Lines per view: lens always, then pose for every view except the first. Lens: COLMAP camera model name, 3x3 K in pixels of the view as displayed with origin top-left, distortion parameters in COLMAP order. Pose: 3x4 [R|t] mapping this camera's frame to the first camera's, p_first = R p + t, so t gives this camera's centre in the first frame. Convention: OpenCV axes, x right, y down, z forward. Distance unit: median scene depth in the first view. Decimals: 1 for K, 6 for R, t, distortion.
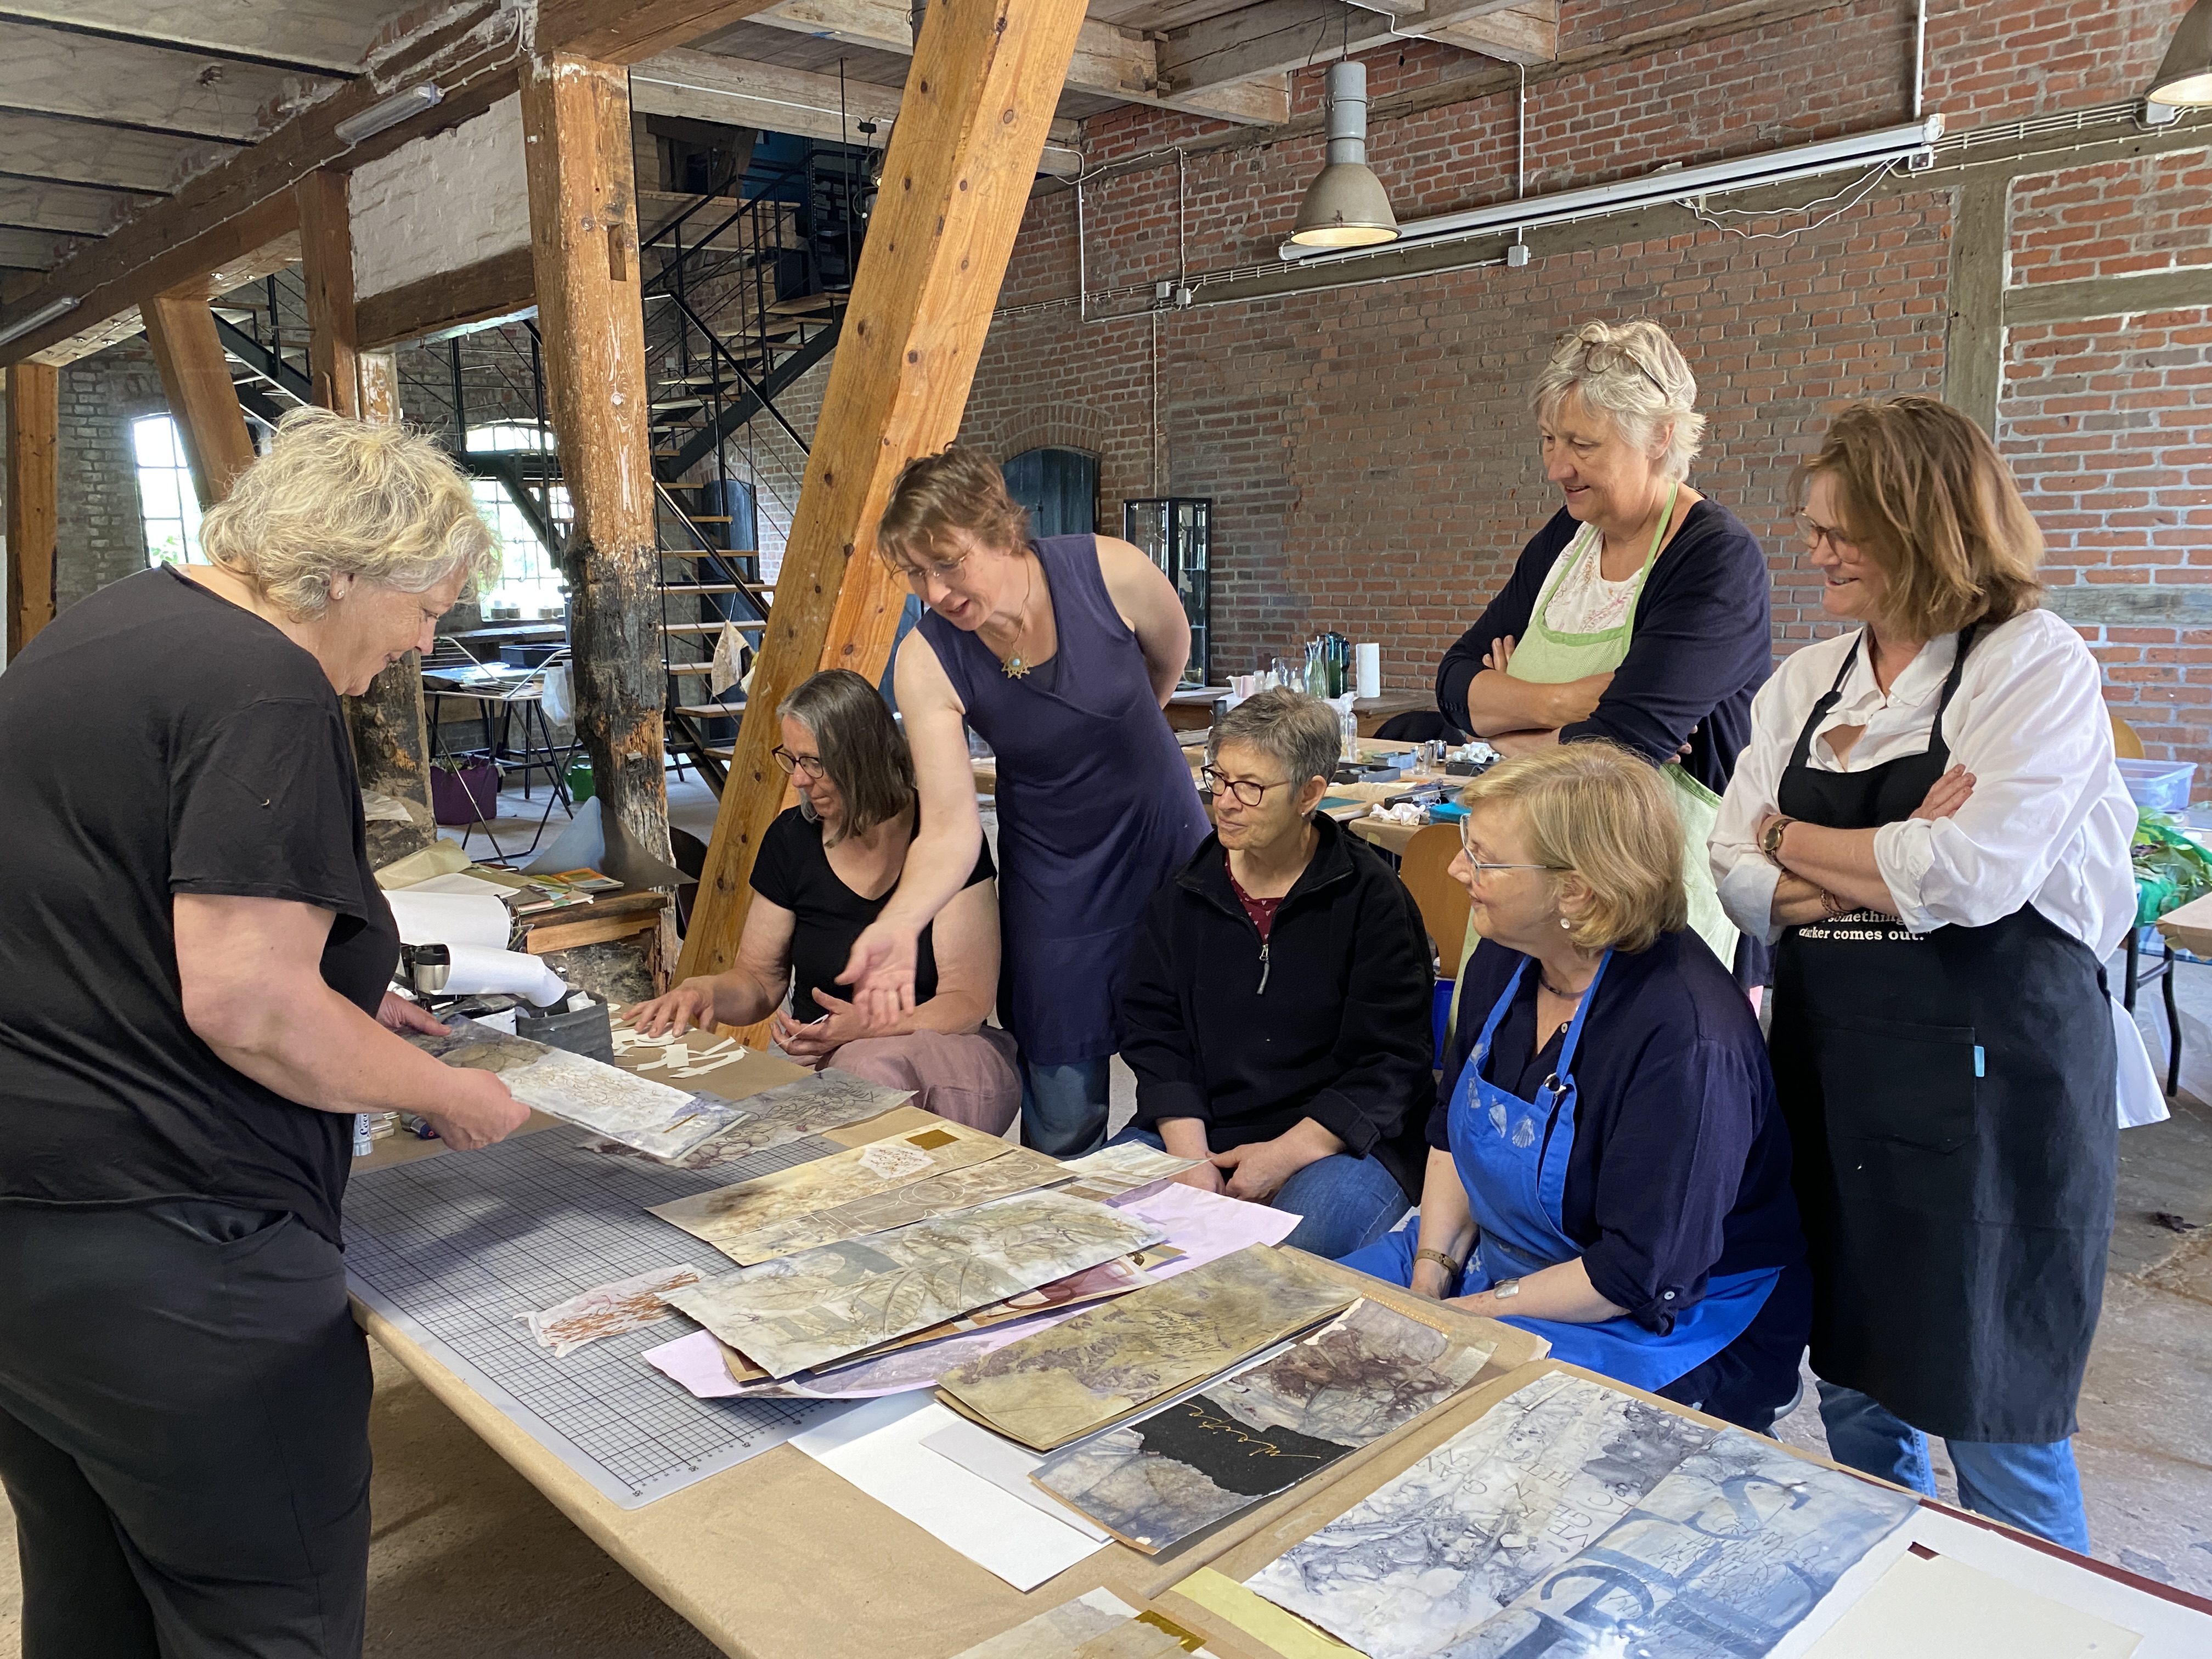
lens RADIAL K [[1693.3, 0, 1106.2], [0, 1693.3, 827.7], [0, 0, 1]] dist [0.010473, 0.003952]
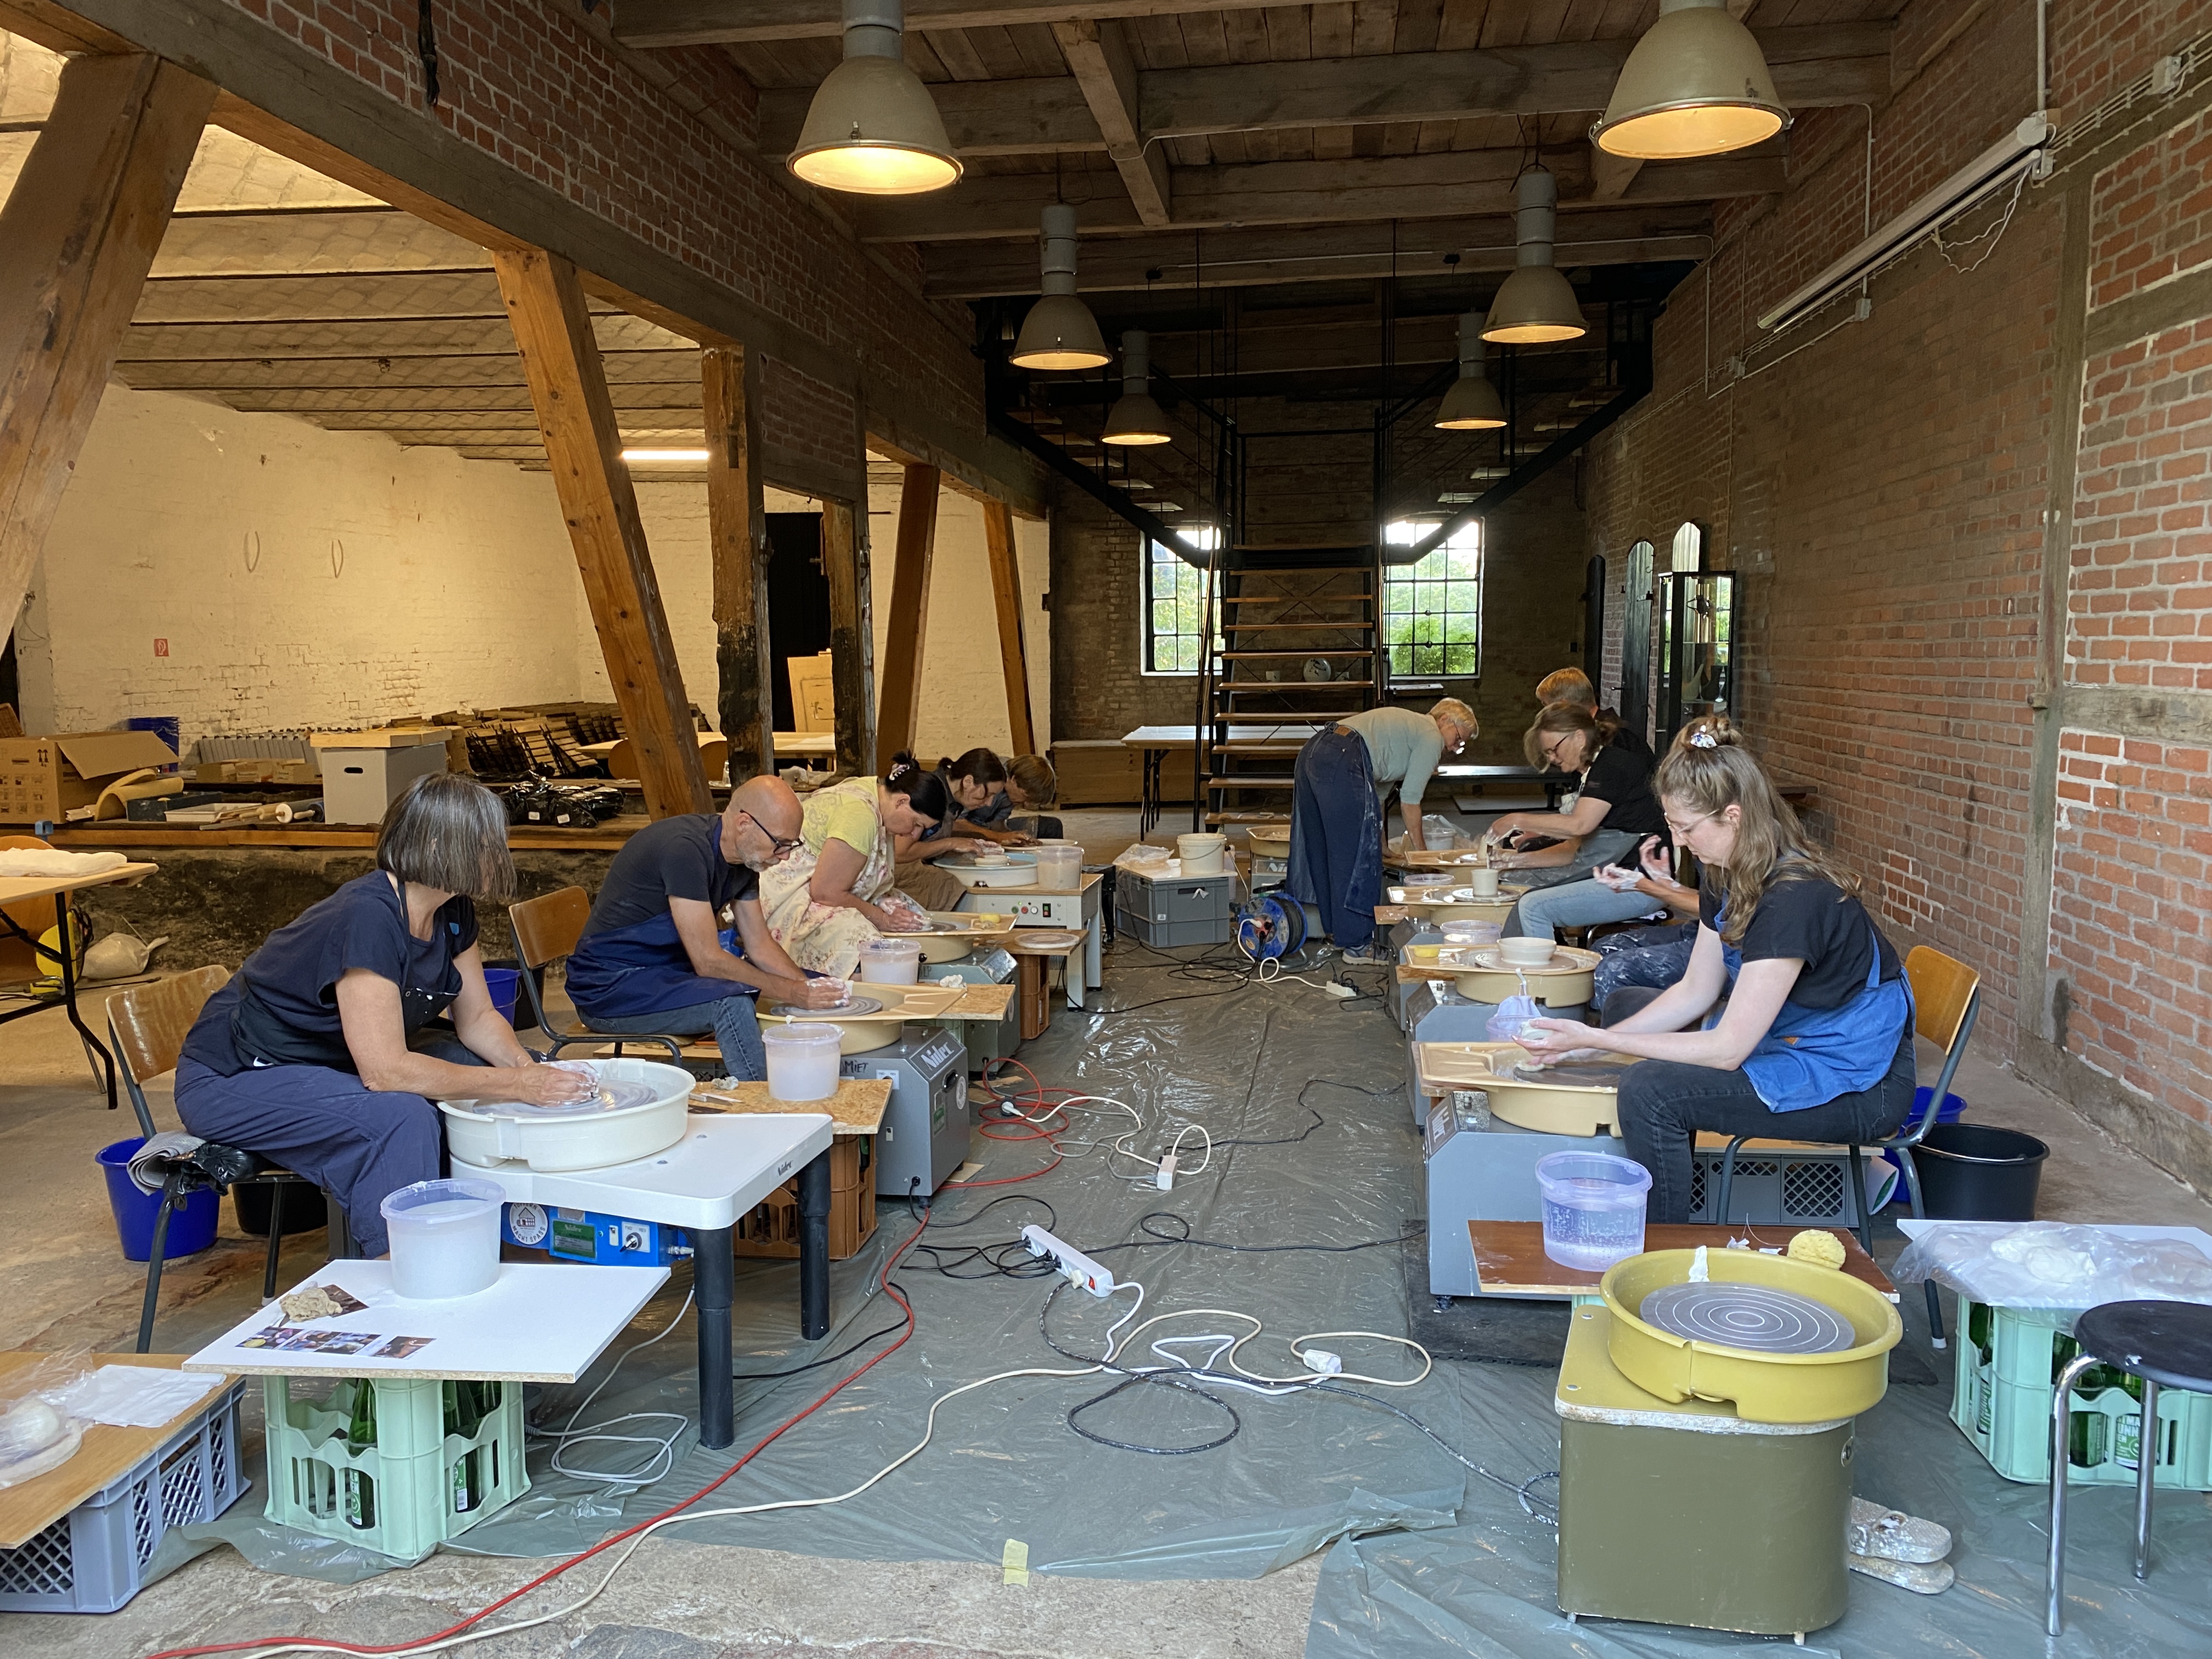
lens RADIAL K [[1693.3, 0, 1108.3], [0, 1693.3, 824.7], [0, 0, 1]] dist [0.010473, 0.003952]
pose [[0.634297, 0.098185, -0.766829, 0.887296], [-0.128585, 0.991485, 0.020589, -0.036740], [0.762321, 0.085543, 0.641521, 0.159900]]
